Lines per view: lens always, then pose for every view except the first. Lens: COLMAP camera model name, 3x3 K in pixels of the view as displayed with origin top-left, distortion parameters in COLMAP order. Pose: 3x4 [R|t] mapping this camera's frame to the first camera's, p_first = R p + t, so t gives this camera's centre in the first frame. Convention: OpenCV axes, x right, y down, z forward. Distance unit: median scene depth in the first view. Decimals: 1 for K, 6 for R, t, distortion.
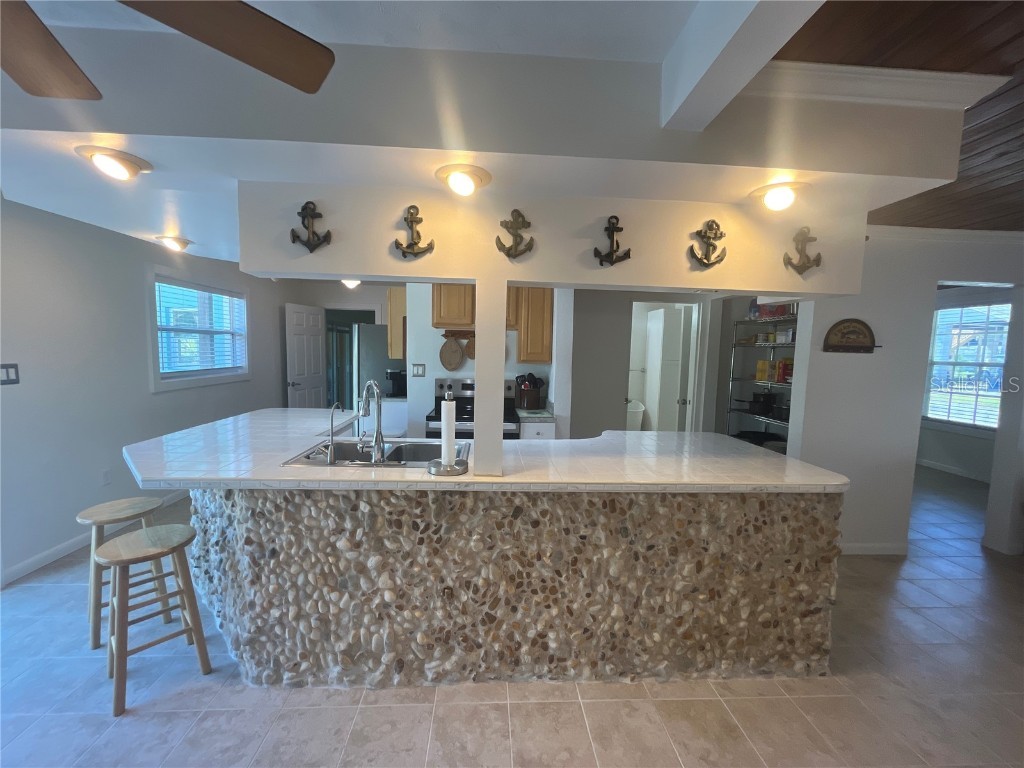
lens RADIAL K [[412.1, 0, 509.4], [0, 412.1, 382.8], [0, 0, 1]] dist [-0.003328, 0.000476]
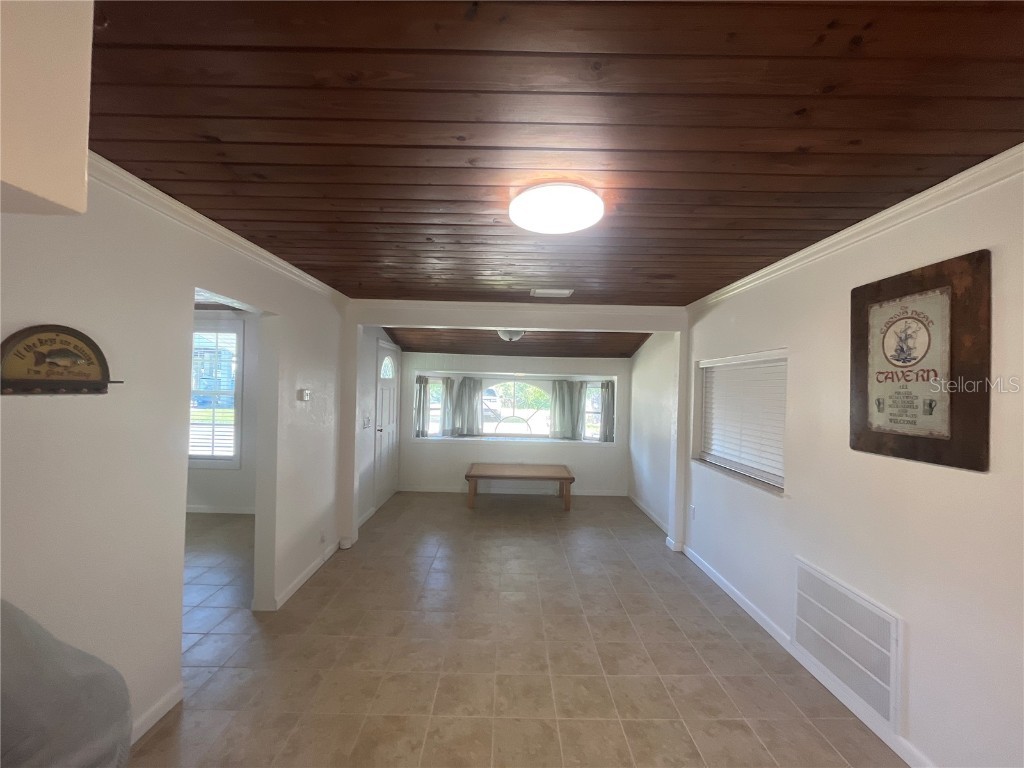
lens RADIAL K [[412.1, 0, 509.2], [0, 412.1, 384.0], [0, 0, 1]] dist [-0.003328, 0.000476]
pose [[0.051814, -0.011233, 0.998594, 0.601858], [0.056948, 0.998343, 0.008275, -0.096903], [-0.997032, 0.056439, 0.052368, 0.718676]]
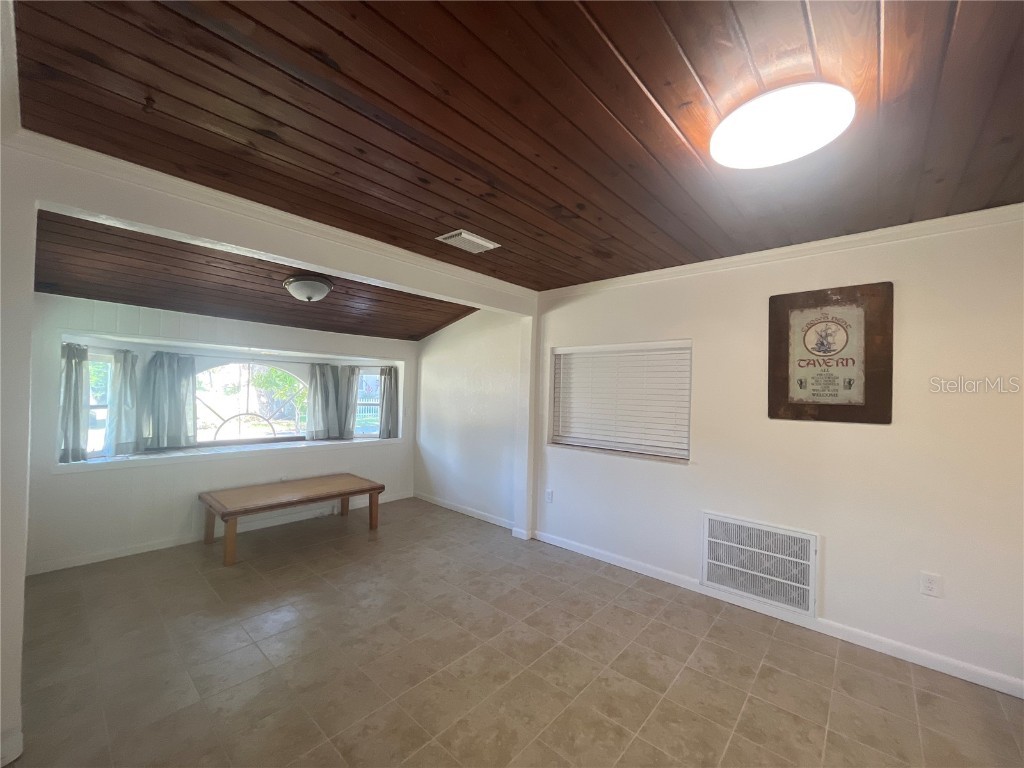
lens RADIAL K [[412.1, 0, 510.2], [0, 412.1, 382.6], [0, 0, 1]] dist [-0.003328, 0.000476]
pose [[-0.708292, -0.027340, 0.705390, 1.409167], [0.014562, 0.998471, 0.053322, -0.076063], [-0.705769, 0.048040, -0.706811, 1.568731]]
